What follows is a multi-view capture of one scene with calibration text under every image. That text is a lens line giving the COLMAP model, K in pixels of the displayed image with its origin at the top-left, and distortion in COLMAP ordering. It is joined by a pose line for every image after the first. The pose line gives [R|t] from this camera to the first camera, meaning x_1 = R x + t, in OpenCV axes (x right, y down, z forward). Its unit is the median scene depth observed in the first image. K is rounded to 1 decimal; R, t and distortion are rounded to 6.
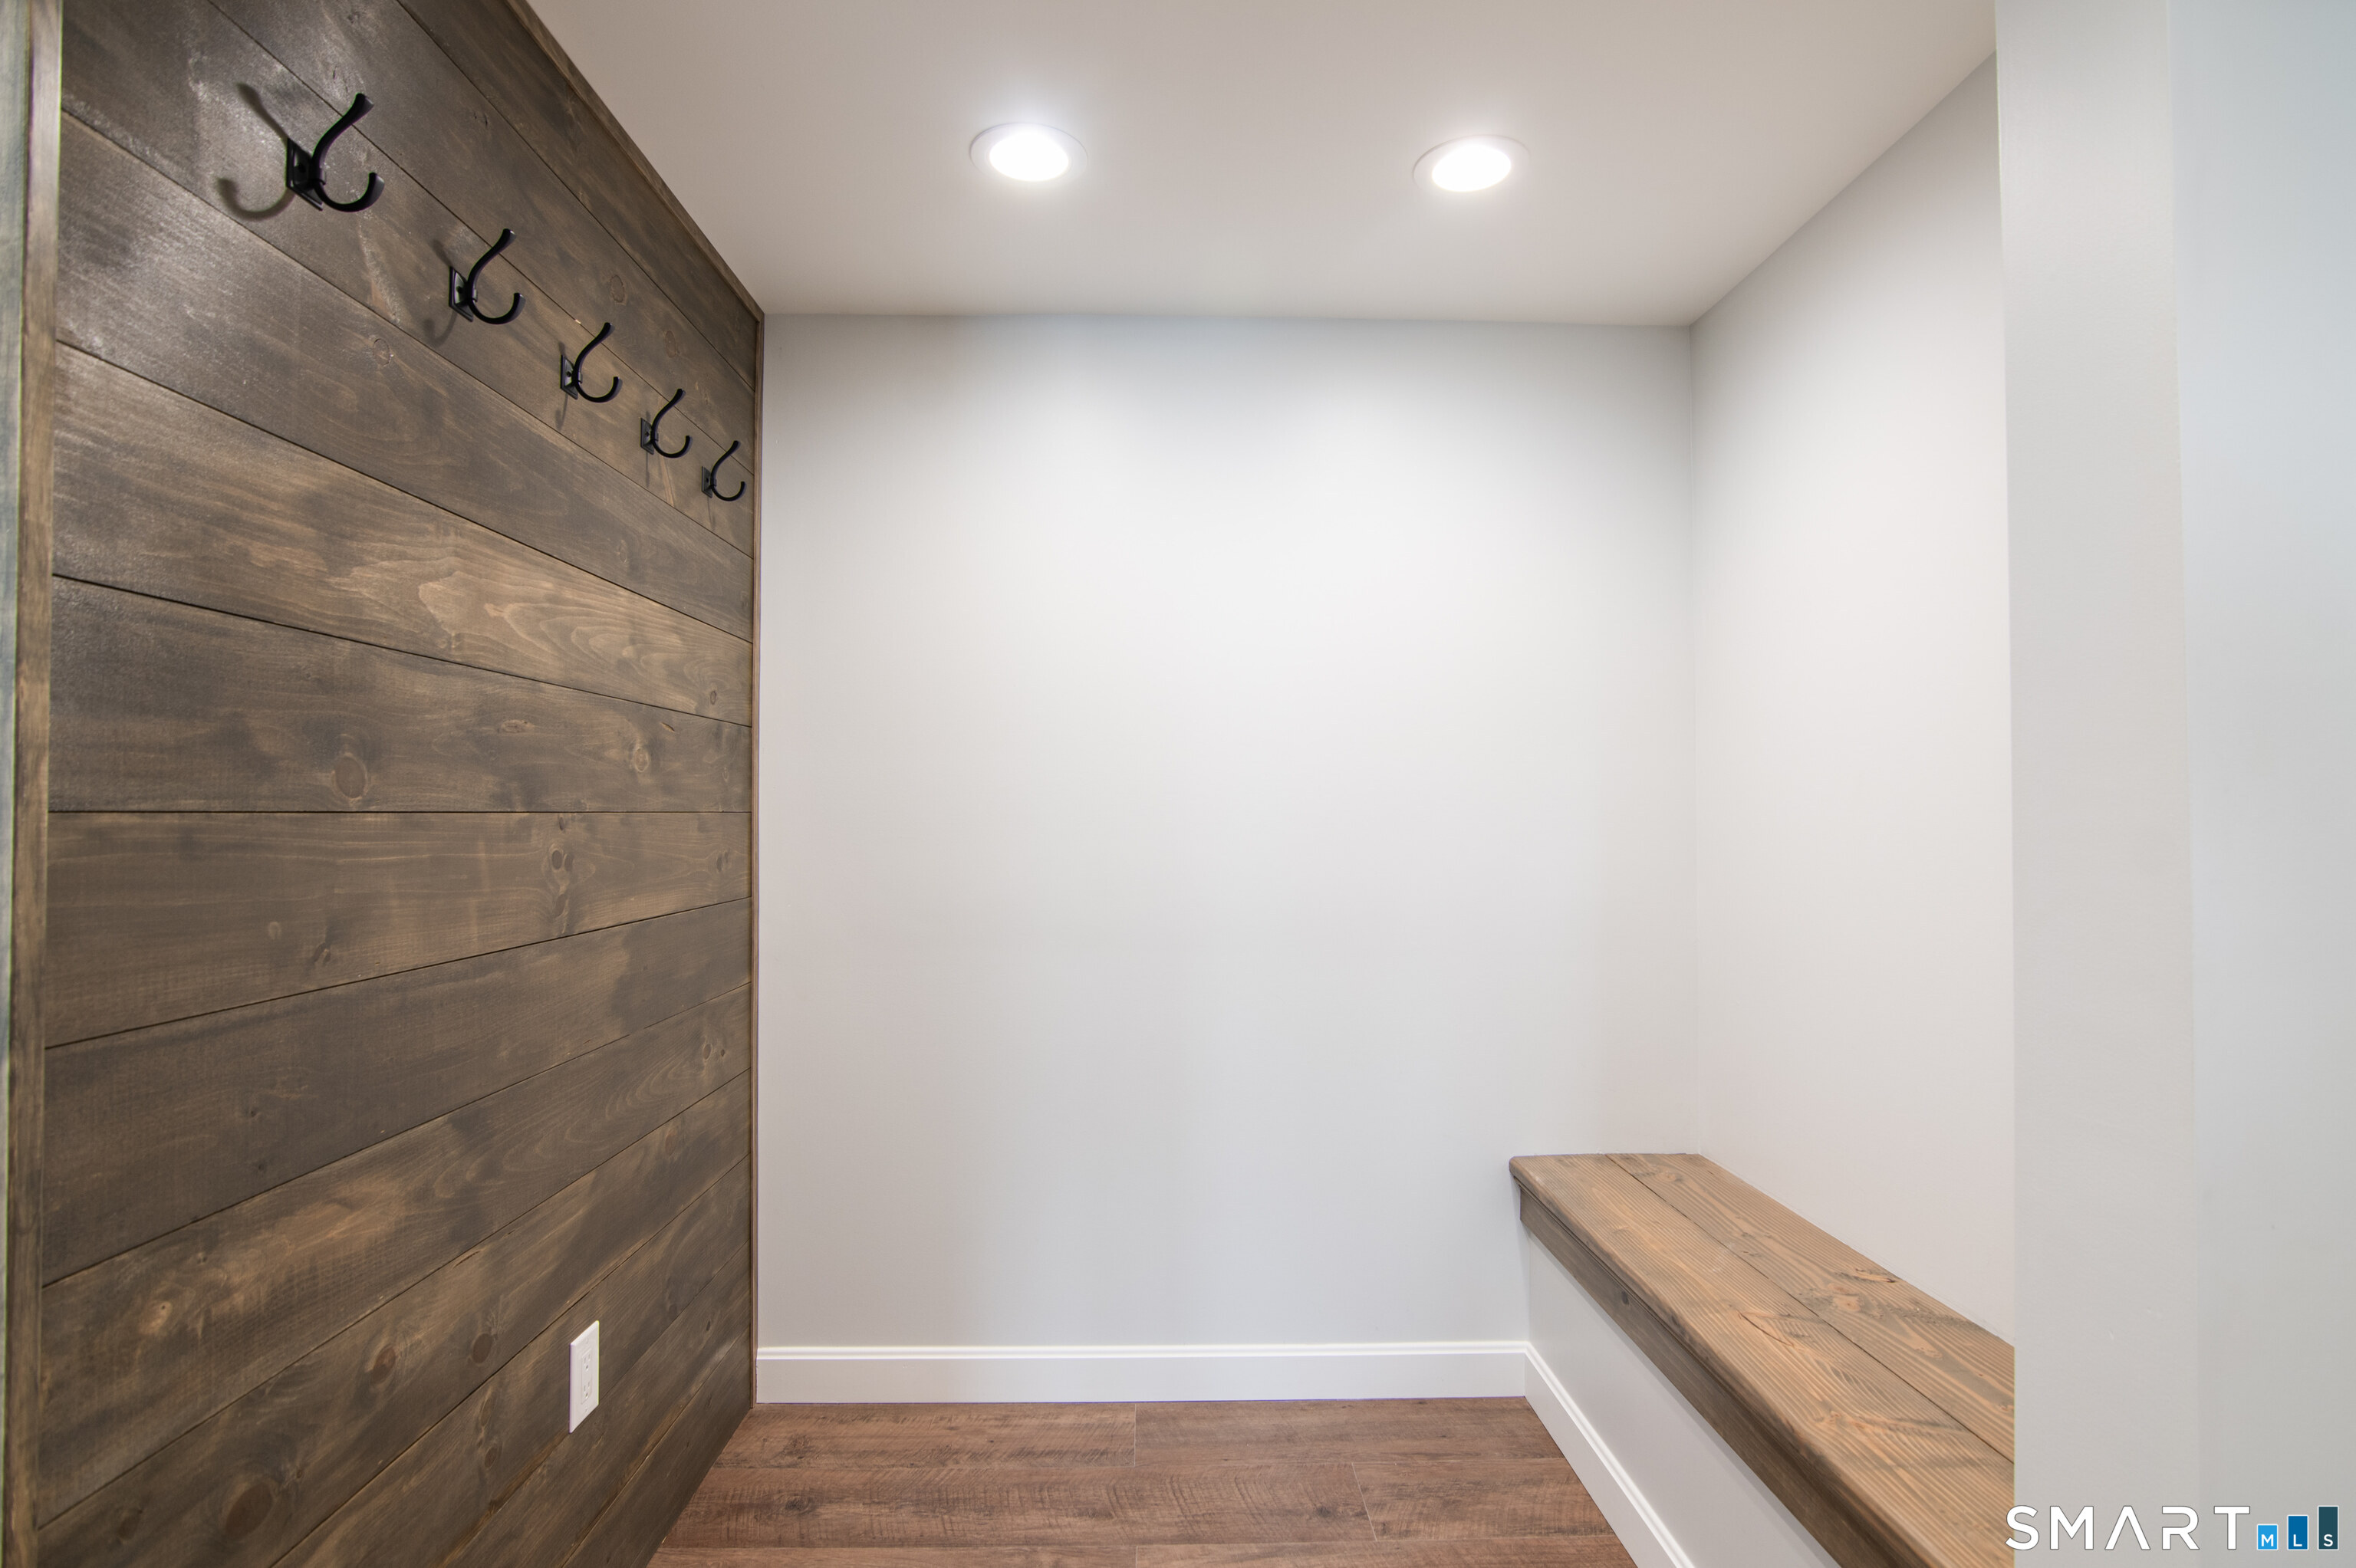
lens RADIAL K [[1154.1, 0, 1136.4], [0, 1154.1, 796.3], [0, 0, 1]] dist [-0.027323, 0.006979]
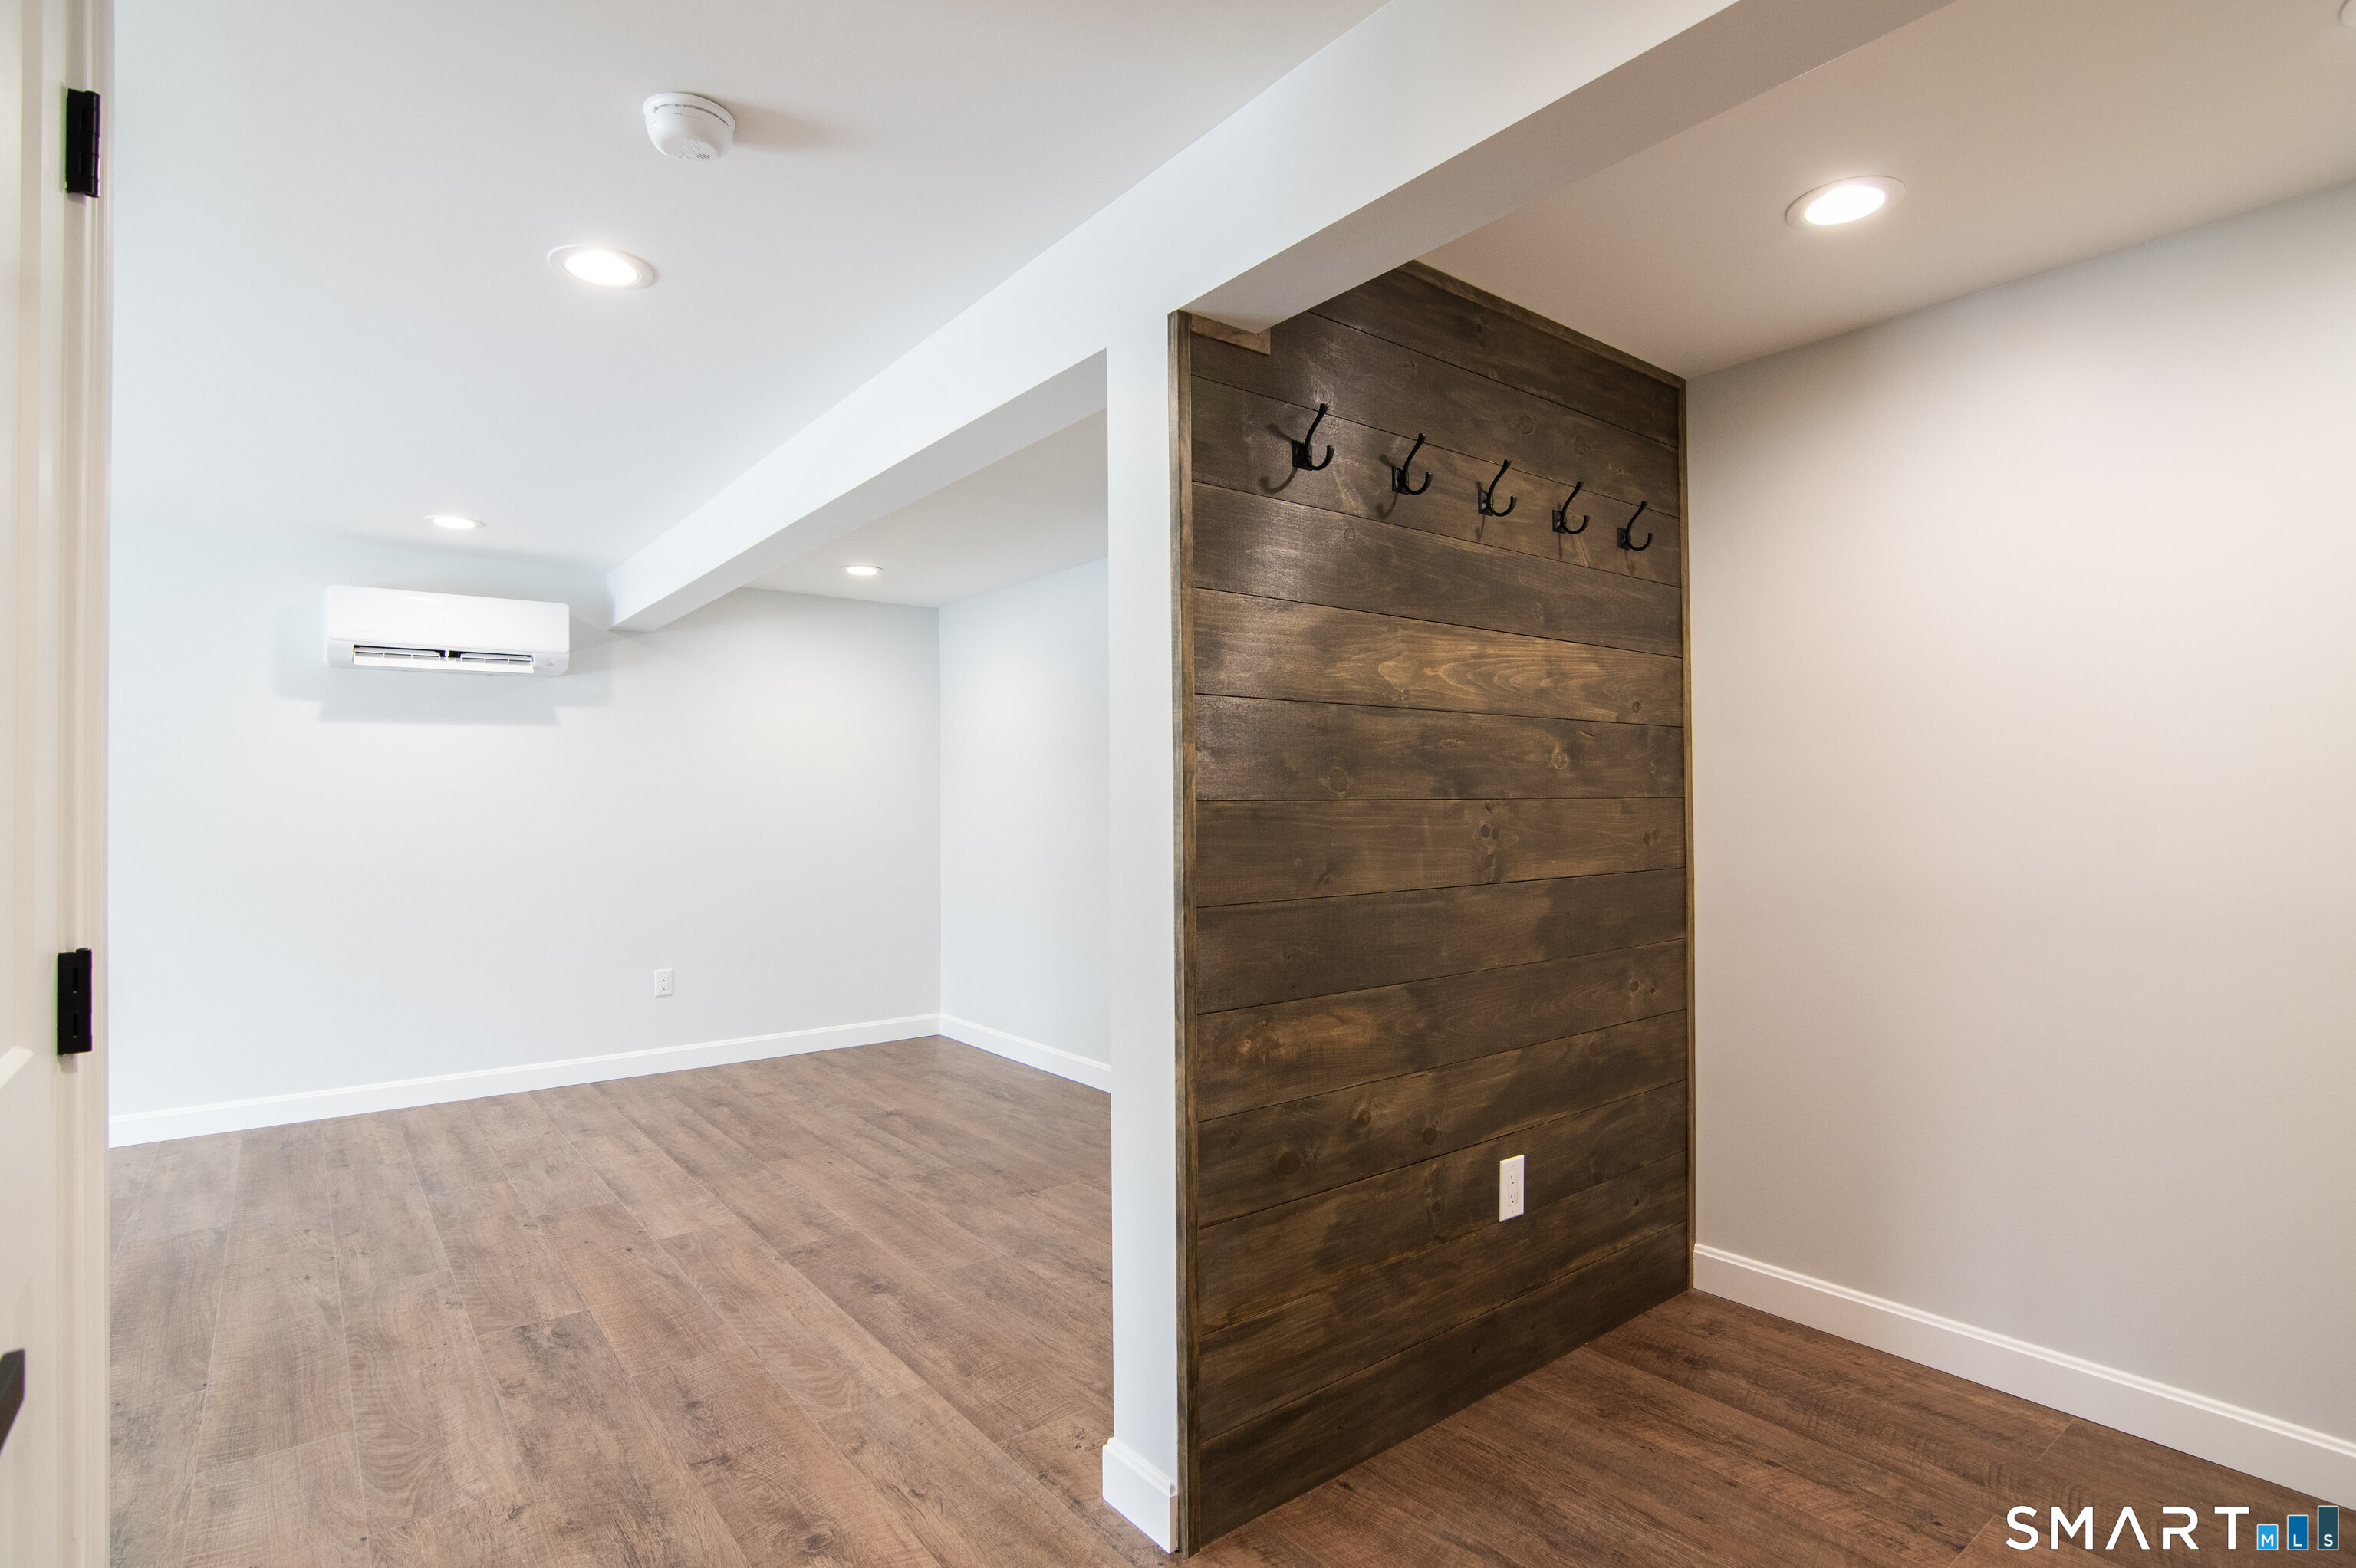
lens RADIAL K [[1154.1, 0, 1189.1], [0, 1154.1, 806.3], [0, 0, 1]] dist [-0.027323, 0.006979]
pose [[0.602071, -0.004634, -0.798429, 0.426637], [0.020242, 0.999750, 0.009461, 0.001203], [0.798186, -0.021858, 0.602015, -0.190095]]
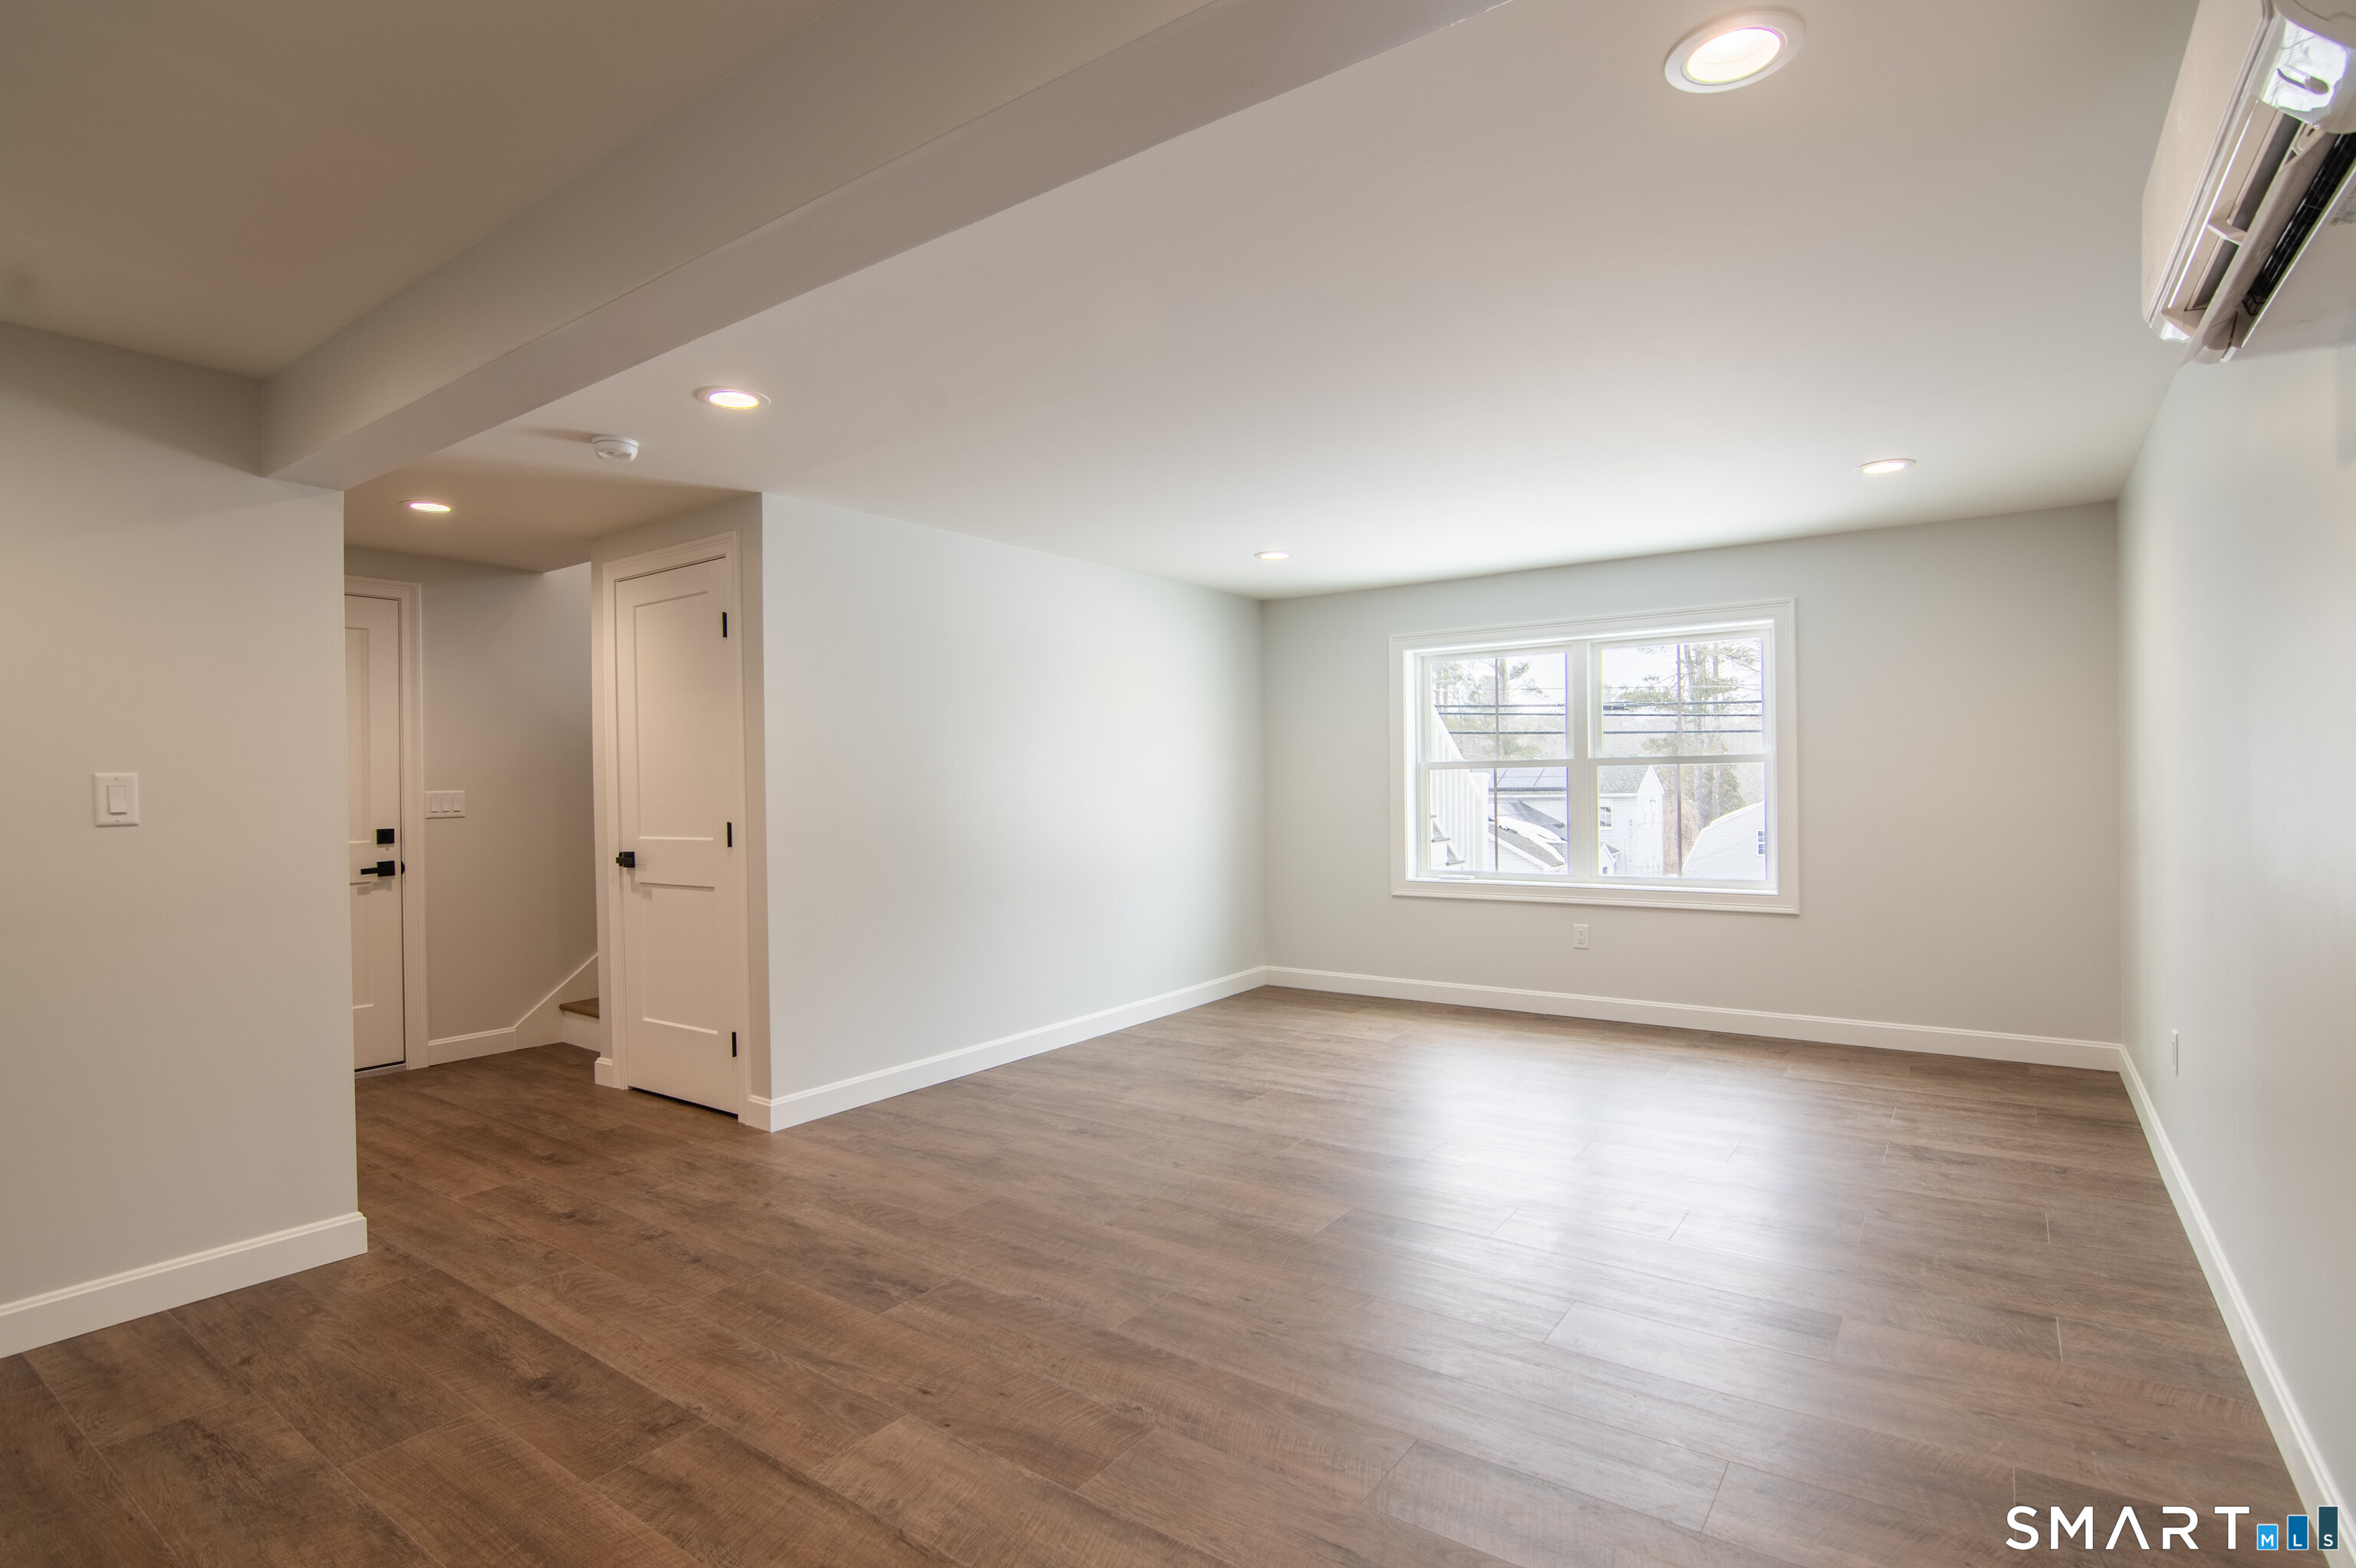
lens RADIAL K [[1154.1, 0, 1170.1], [0, 1154.1, 795.7], [0, 0, 1]] dist [-0.027323, 0.006979]
pose [[-0.792044, 0.002295, 0.610459, -0.417735], [0.004758, 0.999986, 0.002414, 0.004799], [-0.610445, 0.004817, -0.792044, 0.156151]]
